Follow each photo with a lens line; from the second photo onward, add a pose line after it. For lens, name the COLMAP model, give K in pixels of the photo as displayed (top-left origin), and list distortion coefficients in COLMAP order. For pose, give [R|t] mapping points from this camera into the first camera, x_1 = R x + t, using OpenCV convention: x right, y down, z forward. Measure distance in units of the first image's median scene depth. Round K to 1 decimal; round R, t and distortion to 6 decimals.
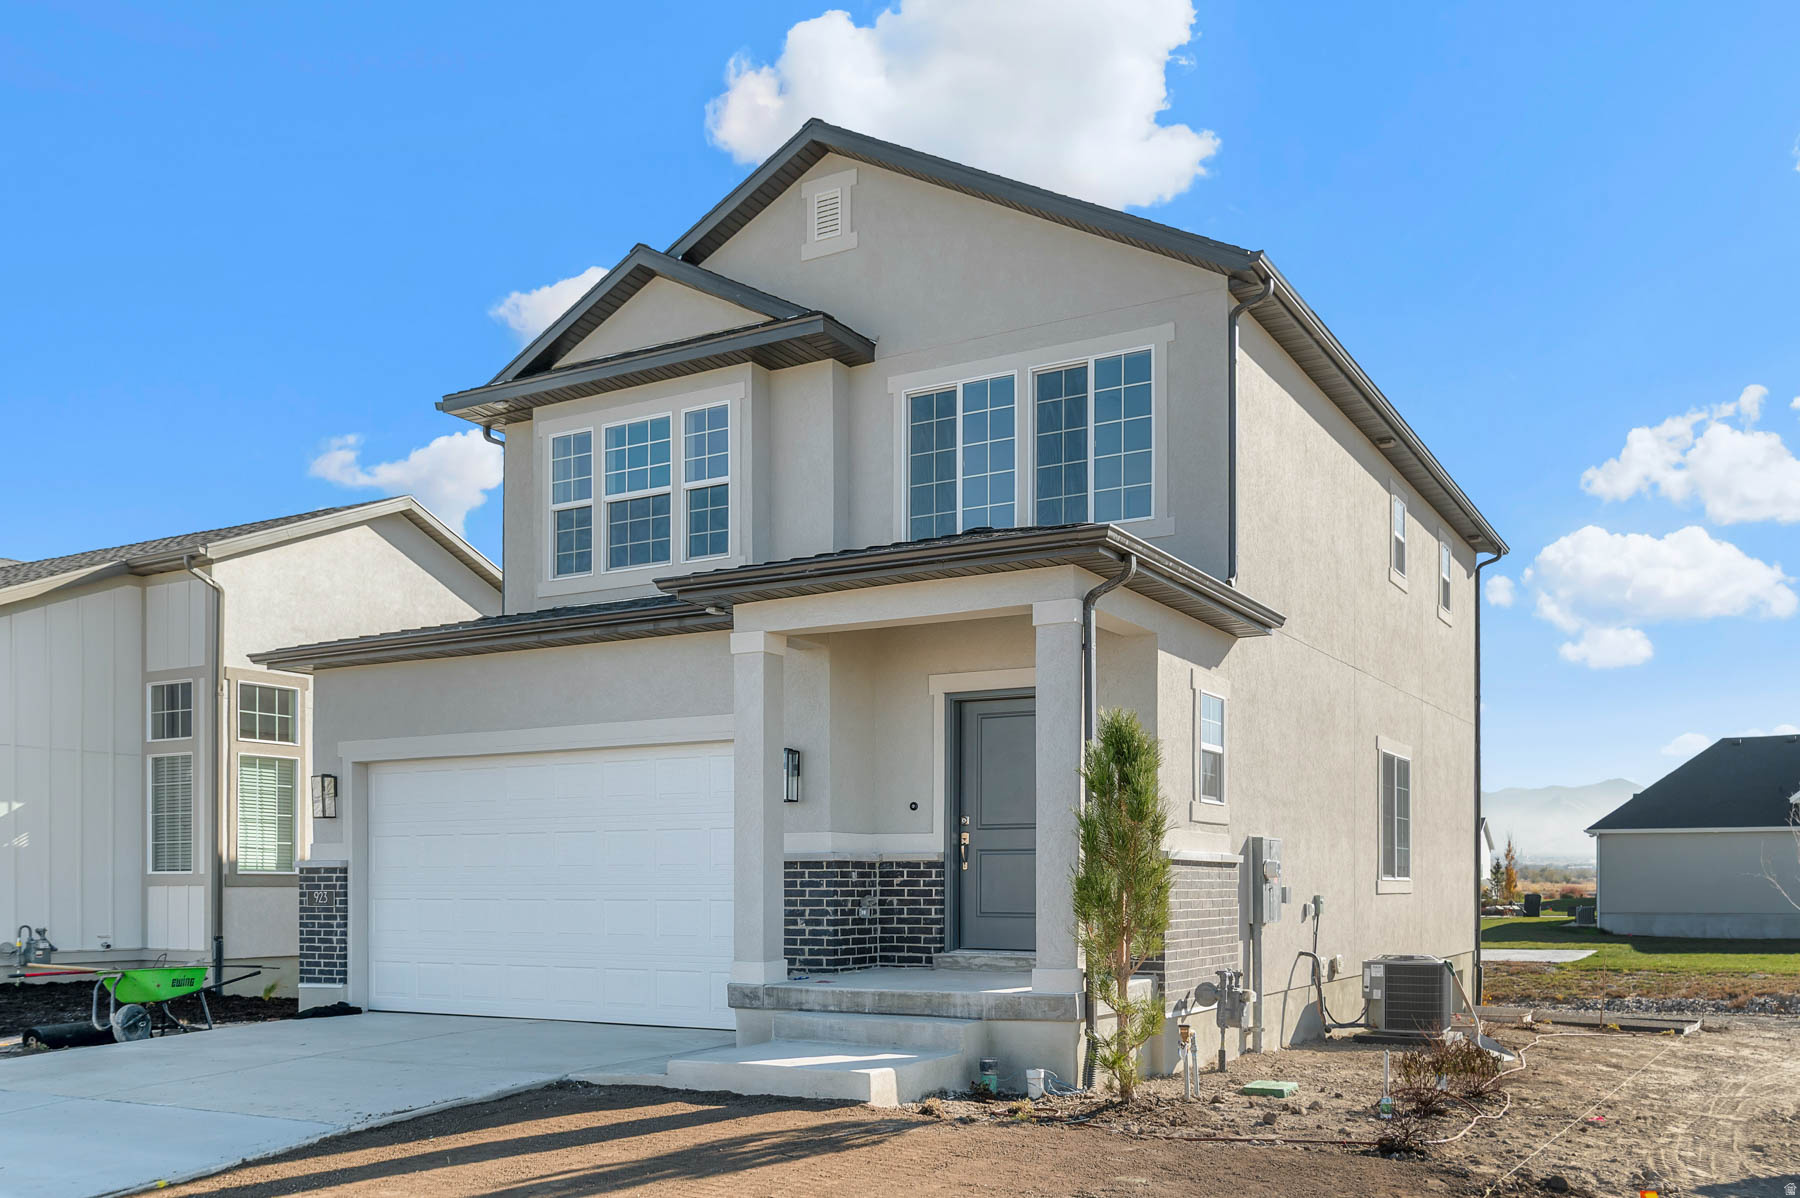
lens RADIAL K [[1508.7, 0, 923.8], [0, 1508.7, 734.5], [0, 0, 1]] dist [0.002581, -0.007476]
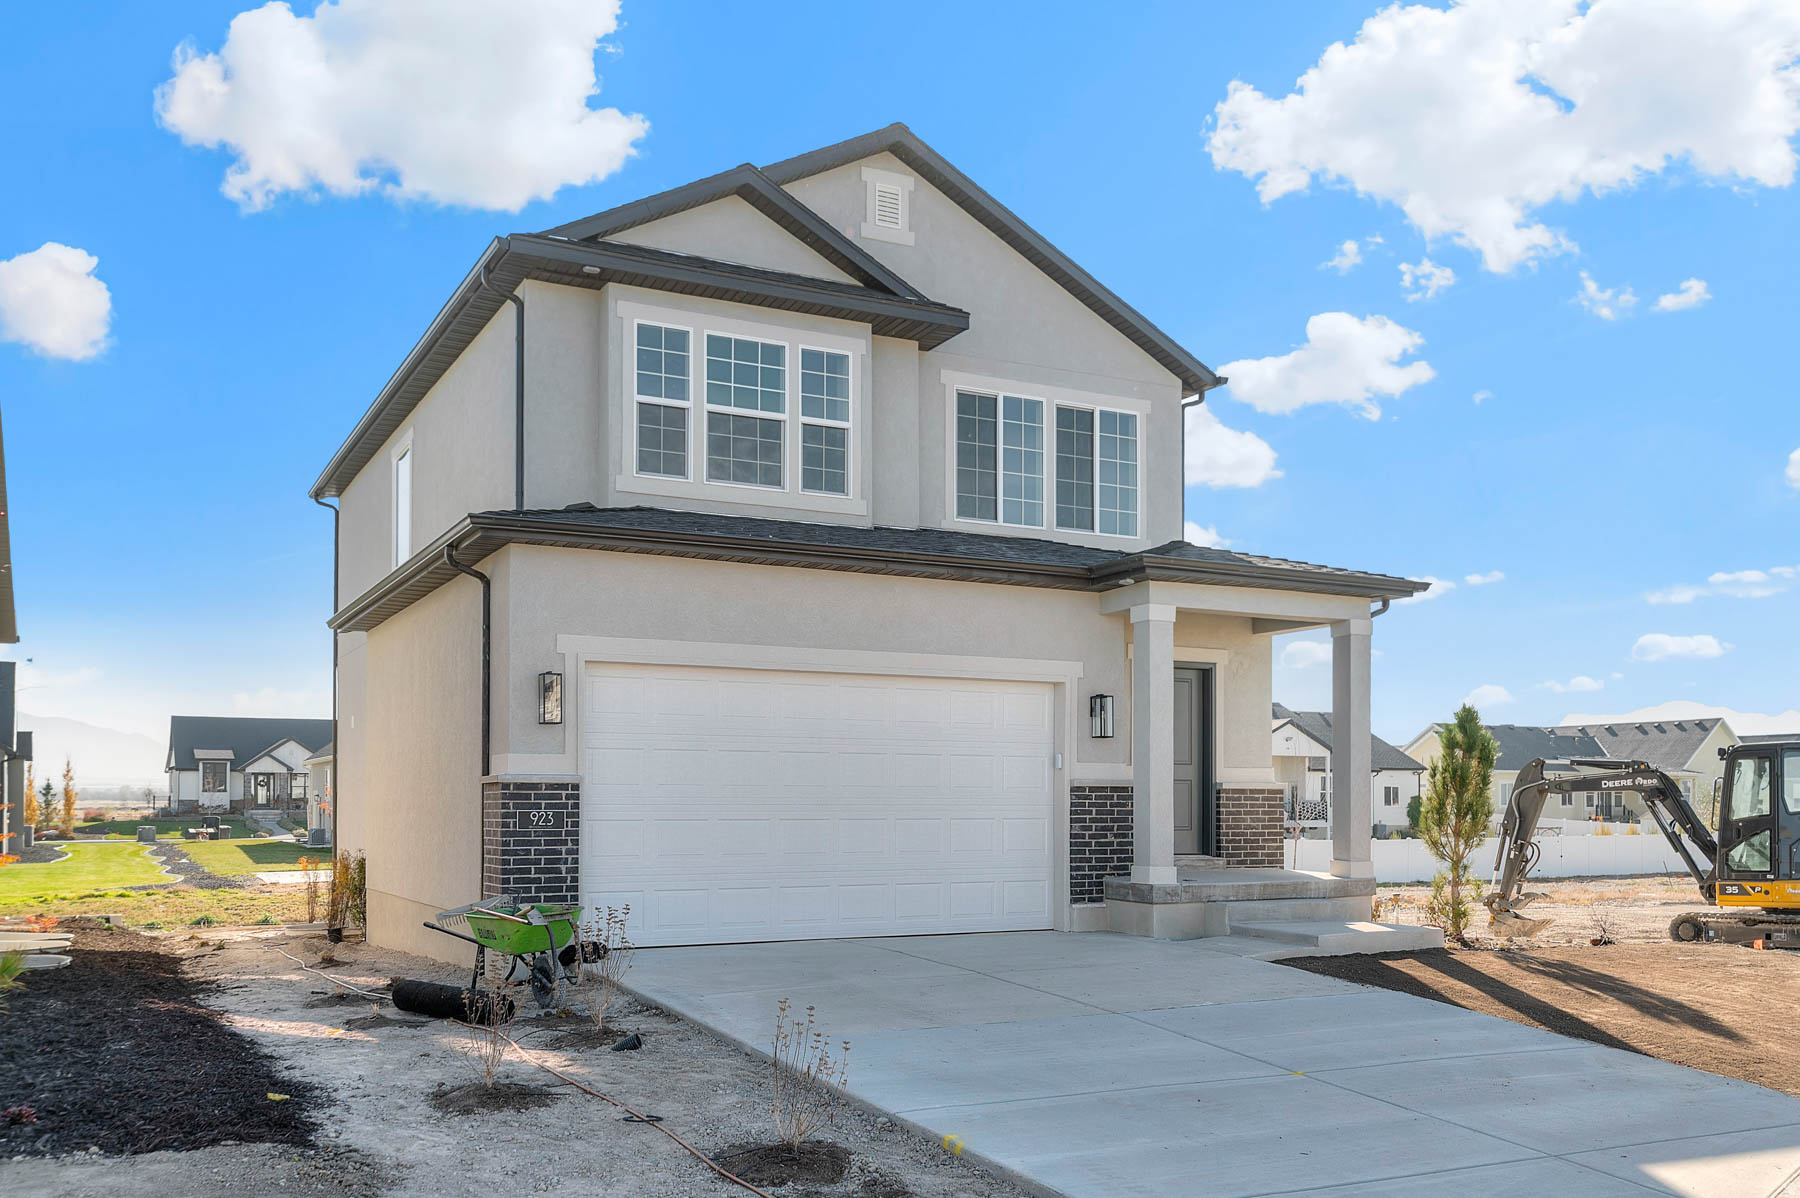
lens RADIAL K [[1535.8, 0, 893.0], [0, 1535.8, 604.7], [0, 0, 1]] dist [-0.006806, 0.014274]
pose [[0.546977, 0.111187, 0.829731, -1.016793], [-0.084672, 0.993406, -0.077303, 0.039604], [-0.832855, -0.027972, 0.552784, 0.372760]]
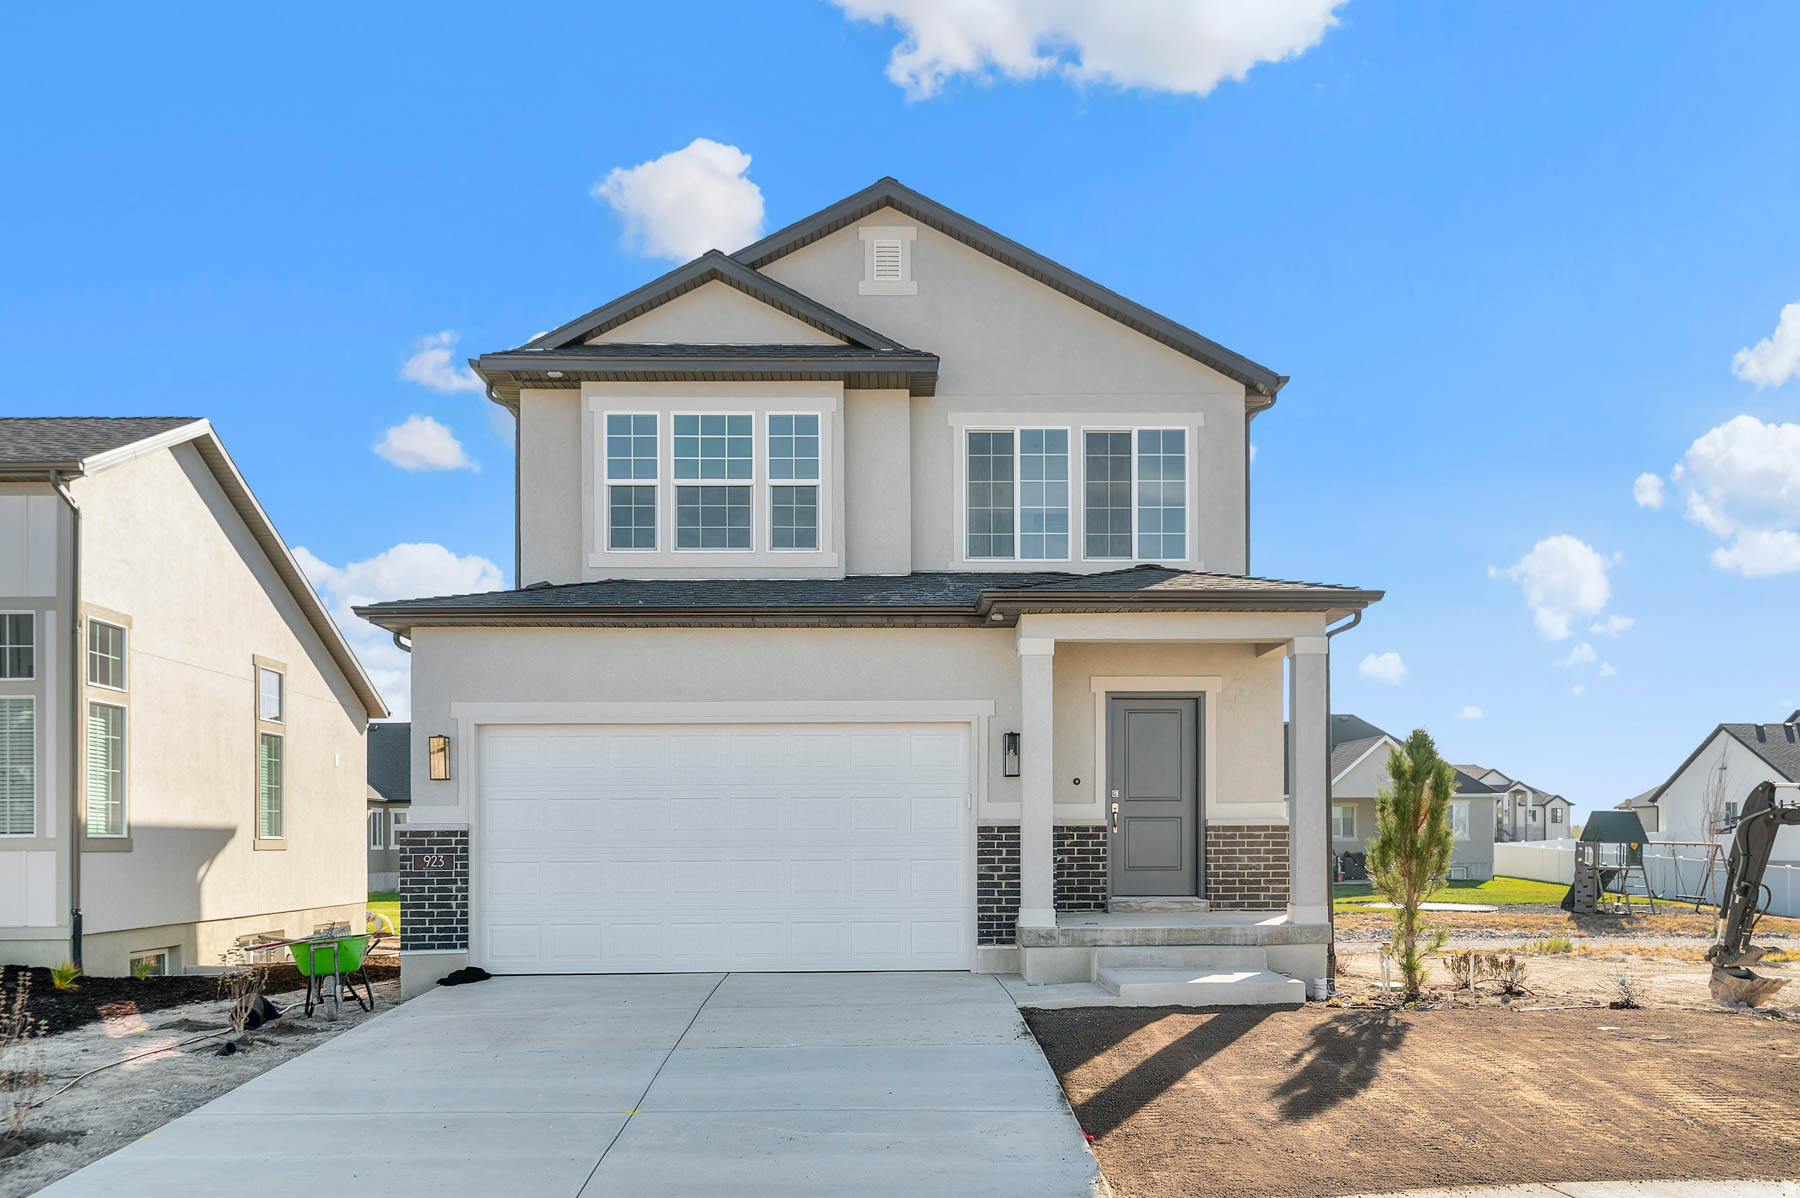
lens RADIAL K [[1535.8, 0, 914.0], [0, 1535.8, 648.7], [0, 0, 1]] dist [-0.006806, 0.014274]
pose [[0.860796, 0.059747, 0.505430, -0.644933], [-0.045333, 0.998139, -0.040783, -0.002927], [-0.506926, 0.012193, 0.861903, -0.014515]]
